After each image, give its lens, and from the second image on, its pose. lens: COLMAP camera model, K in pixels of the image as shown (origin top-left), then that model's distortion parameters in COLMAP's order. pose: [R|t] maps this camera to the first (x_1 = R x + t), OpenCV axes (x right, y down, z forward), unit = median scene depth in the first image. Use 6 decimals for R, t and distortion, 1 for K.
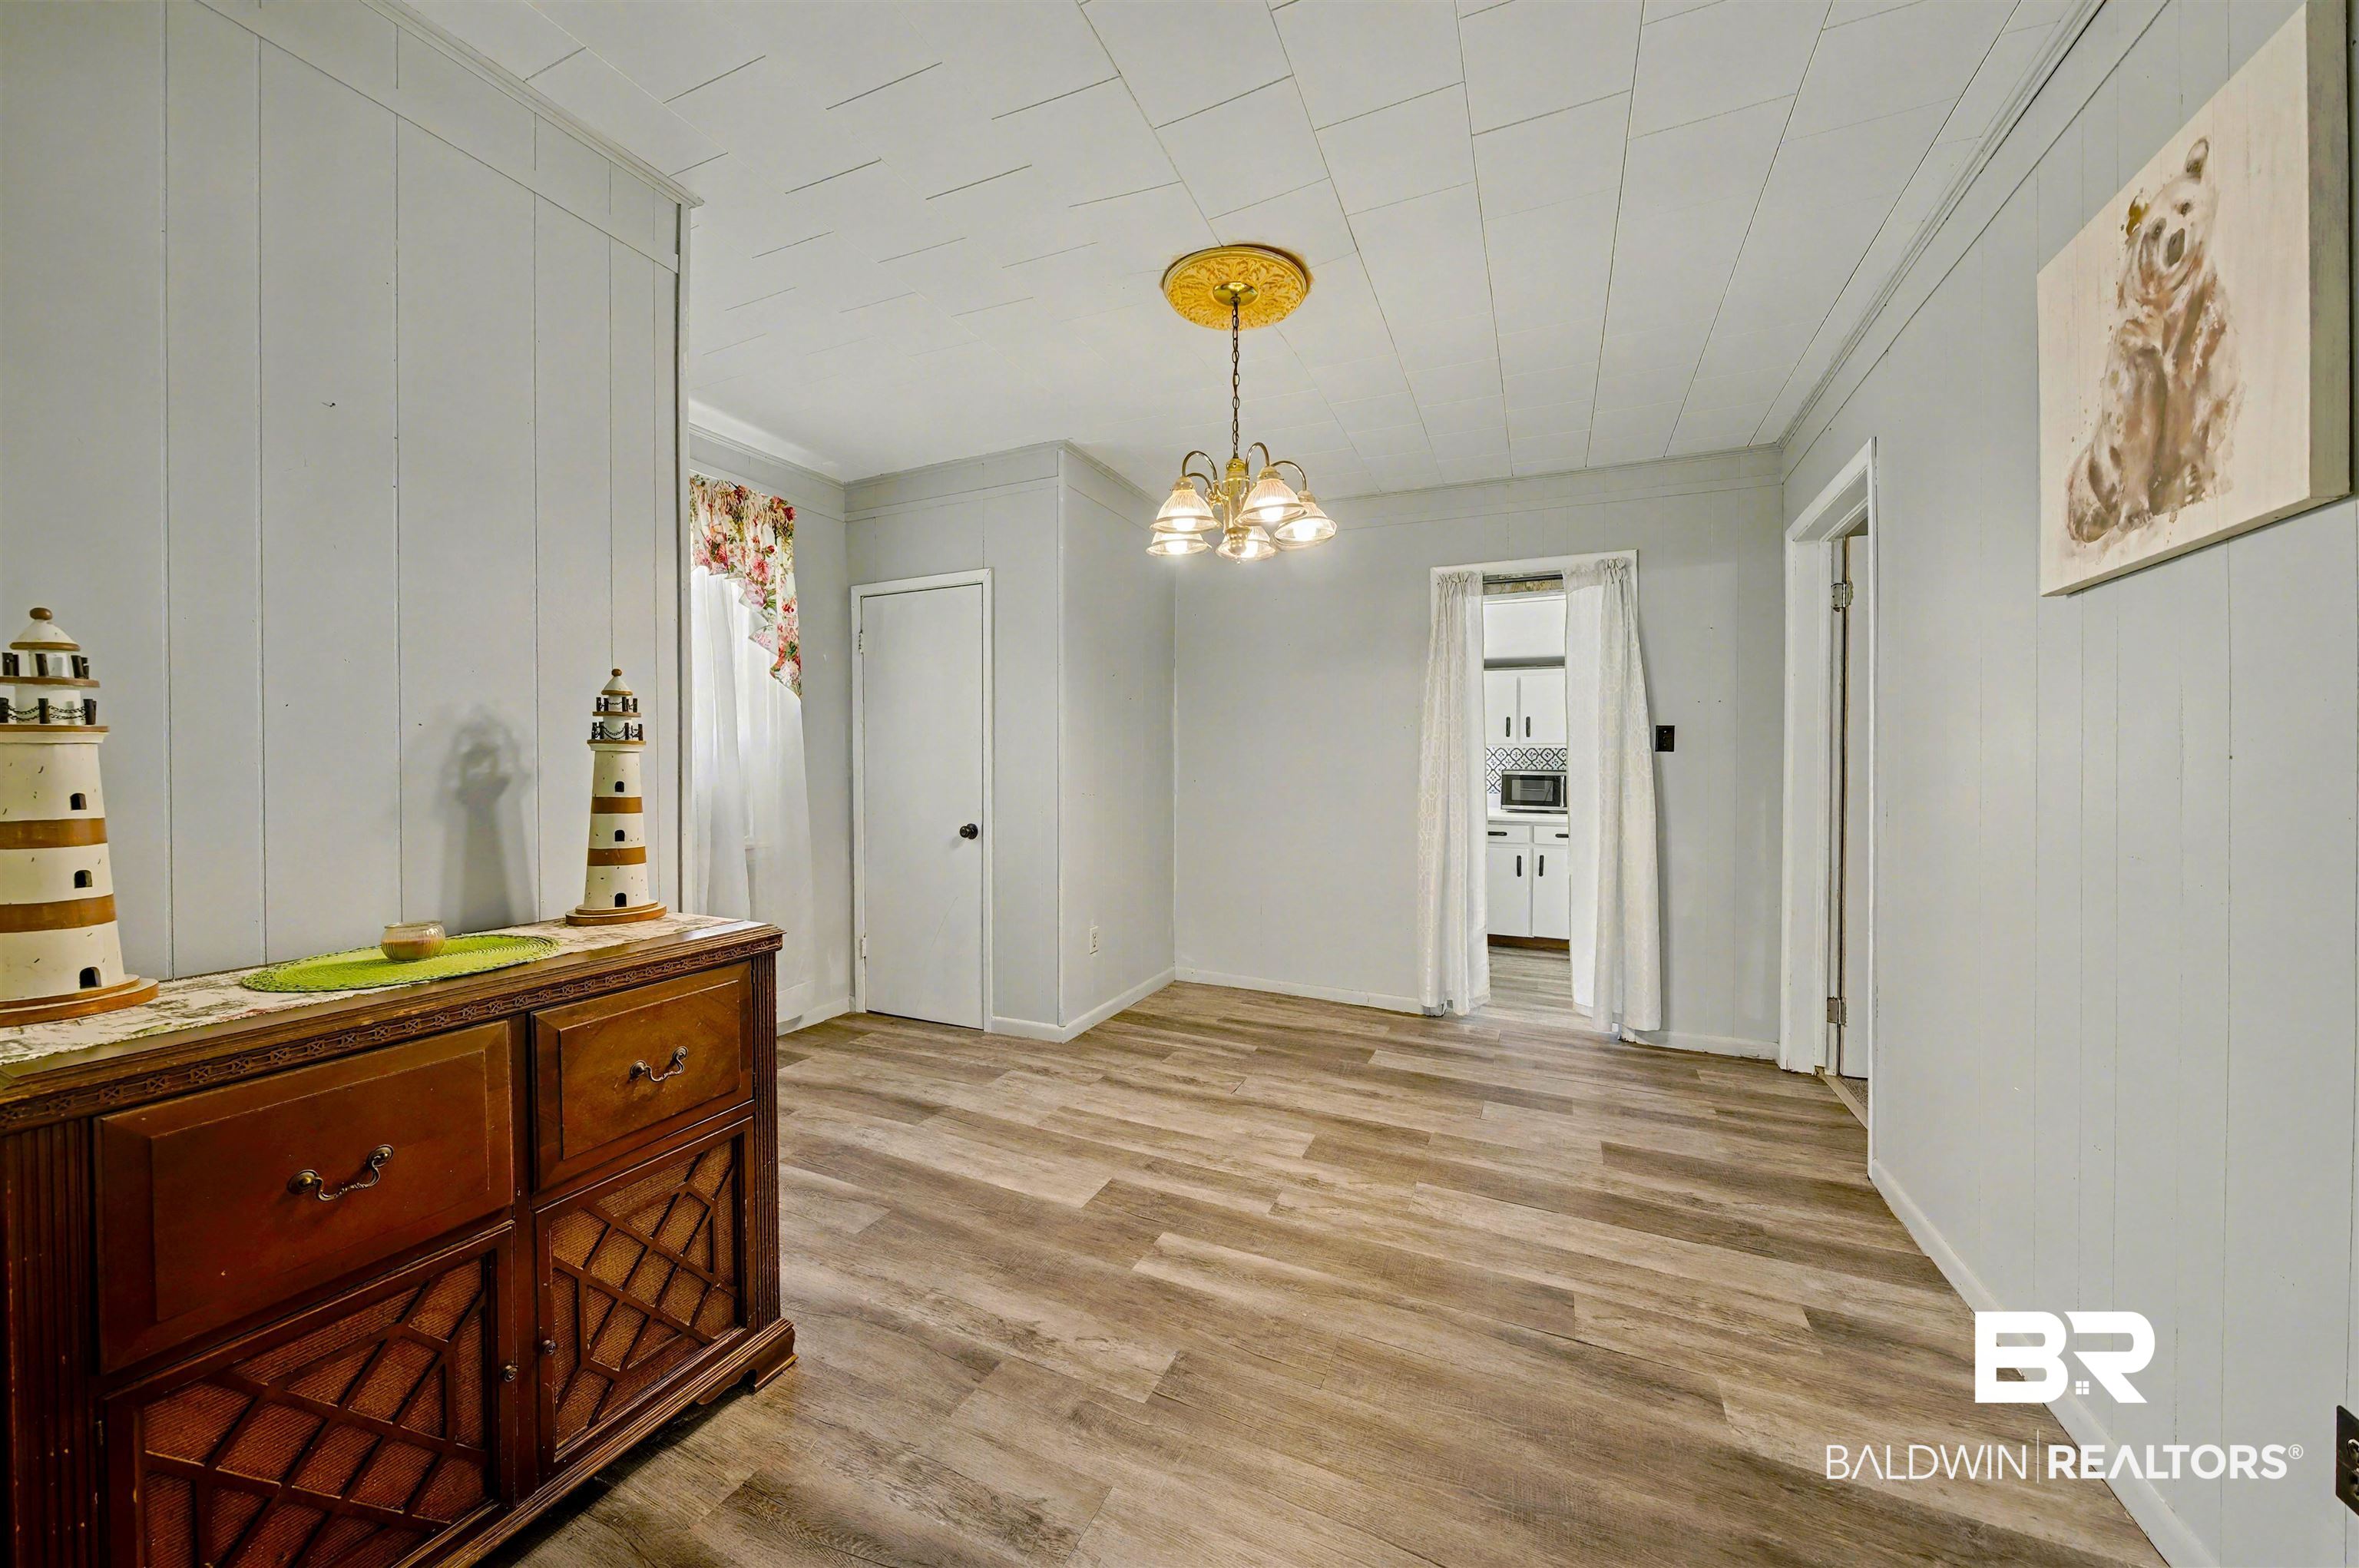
lens RADIAL K [[836.1, 0, 1168.5], [0, 836.1, 773.0], [0, 0, 1]] dist [-0.001169, -0.000752]
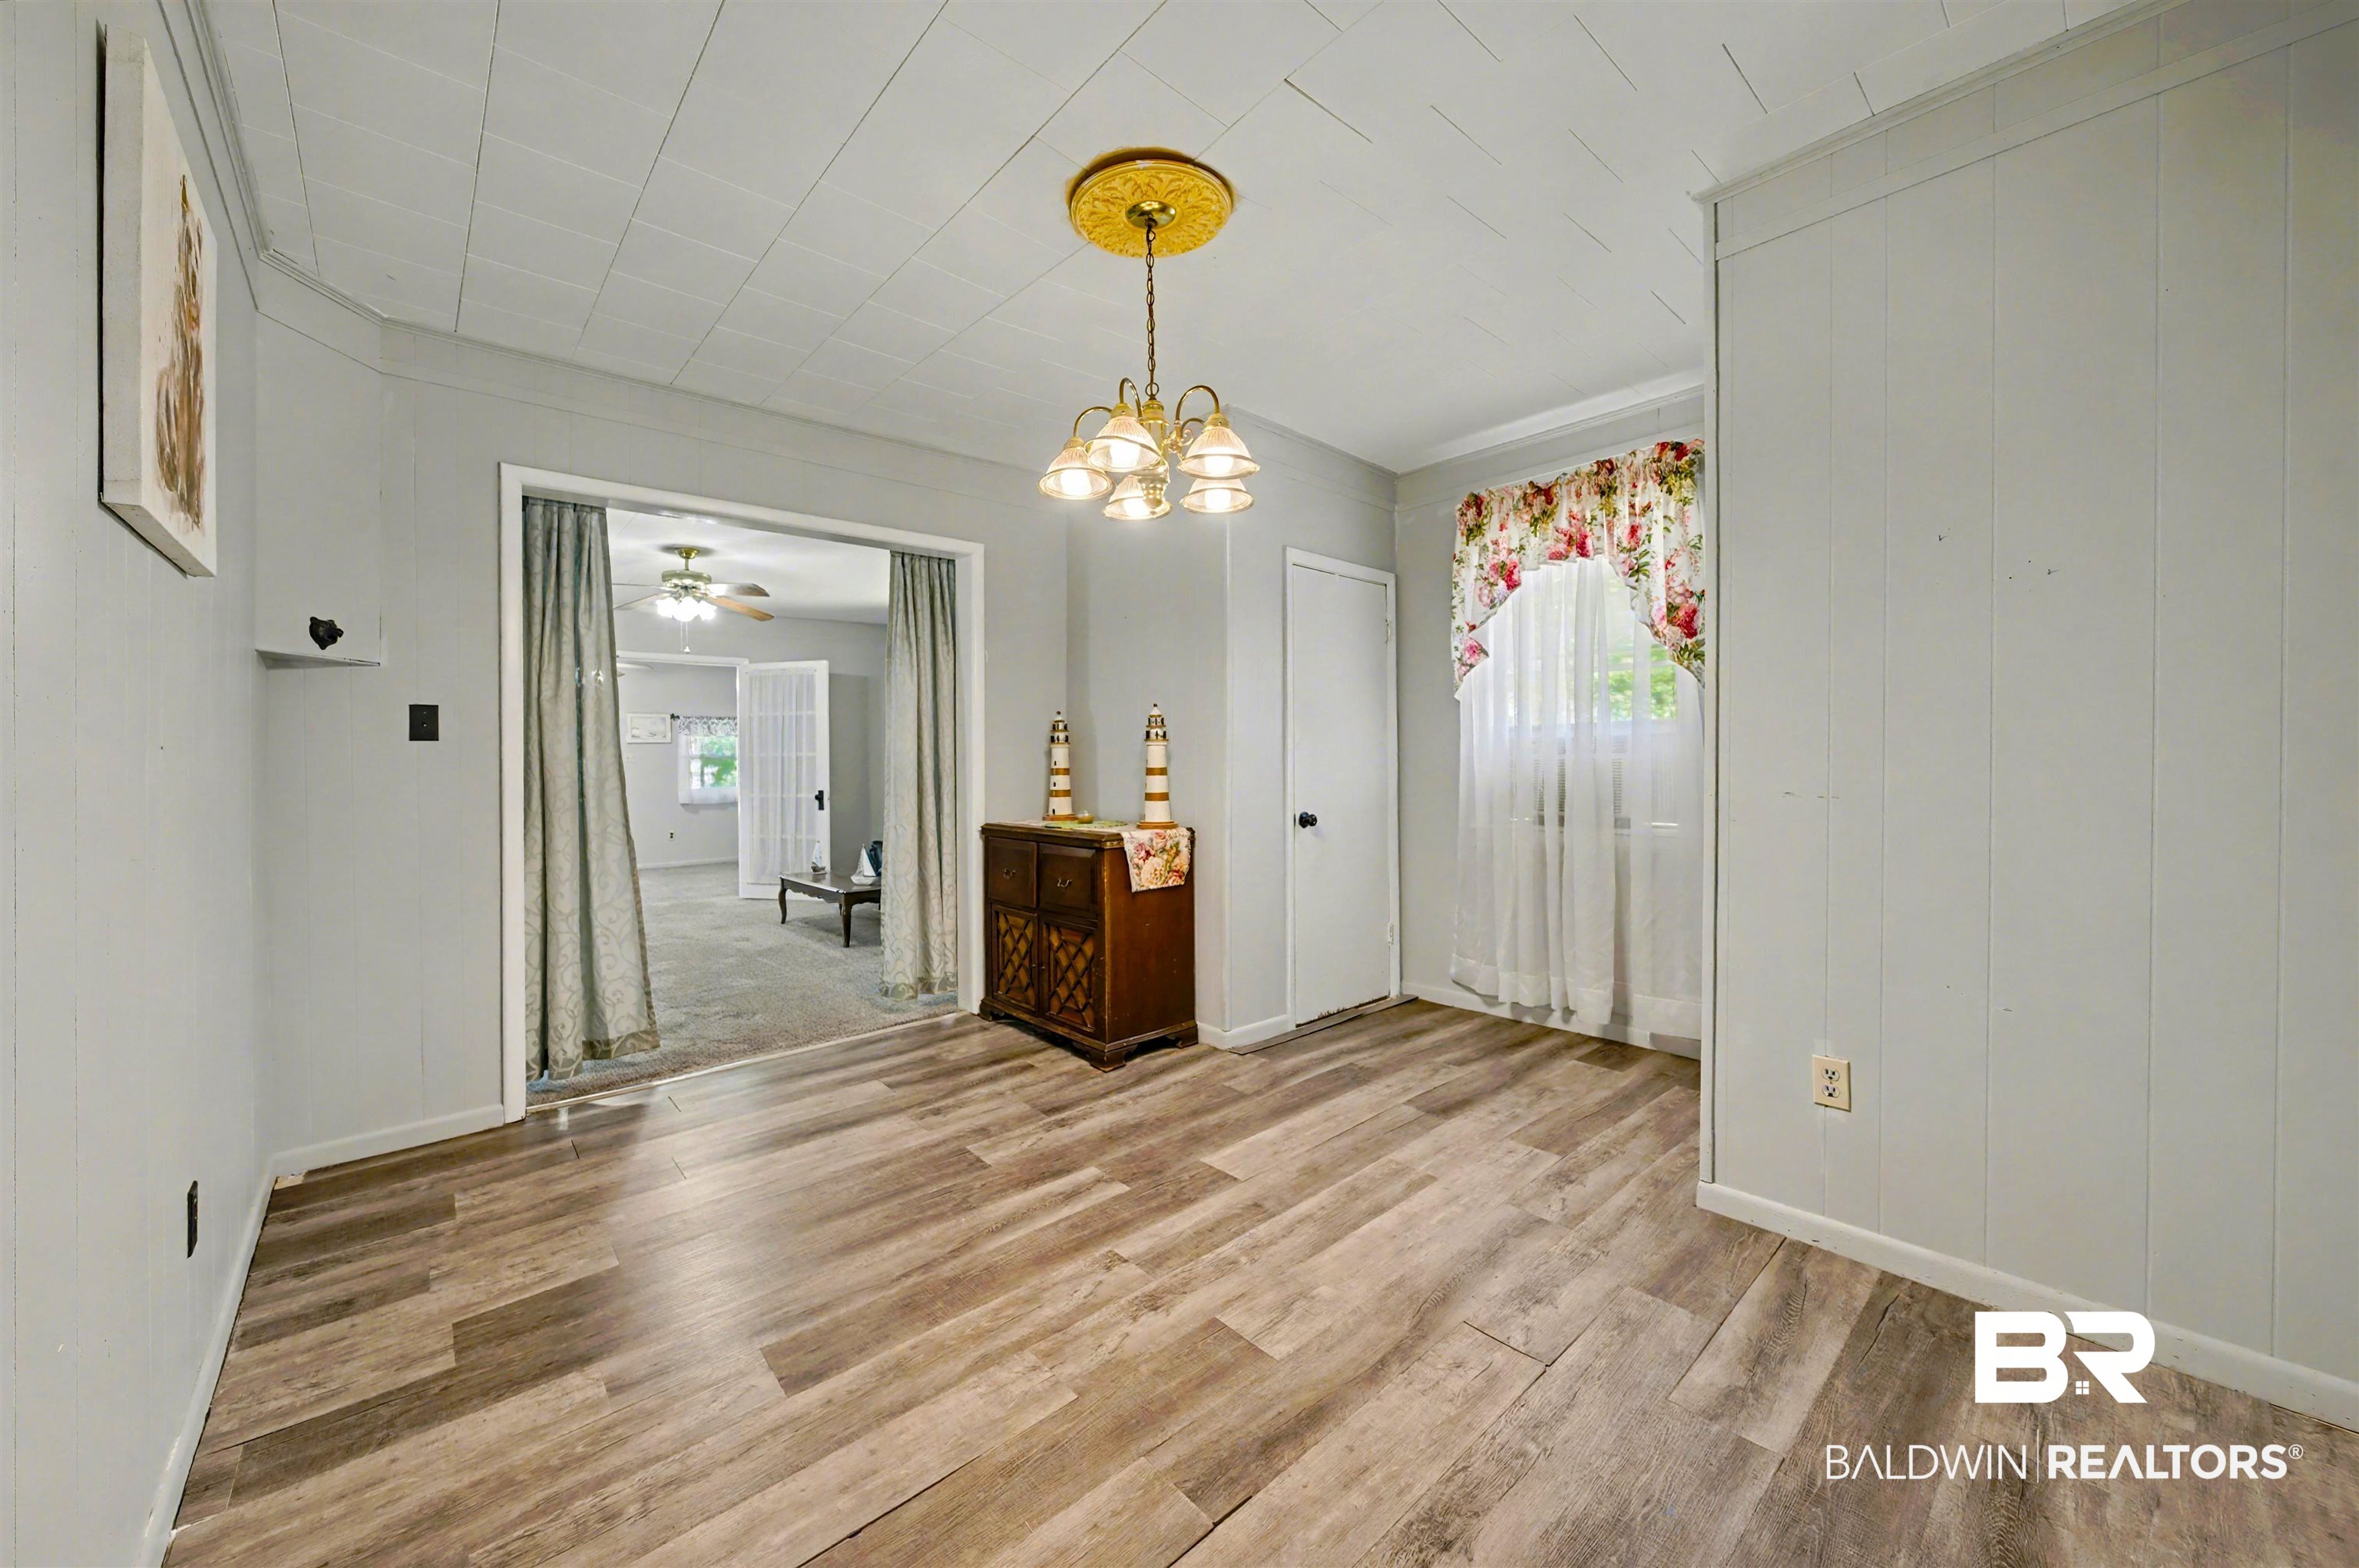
lens RADIAL K [[894.3, 0, 1191.6], [0, 894.3, 767.4], [0, 0, 1]] dist [-0.007398, 0.001243]
pose [[-0.404977, 0.014443, -0.914213, 0.895105], [0.003845, 0.999893, 0.014094, -0.001852], [0.914319, 0.002193, -0.404989, 1.378783]]
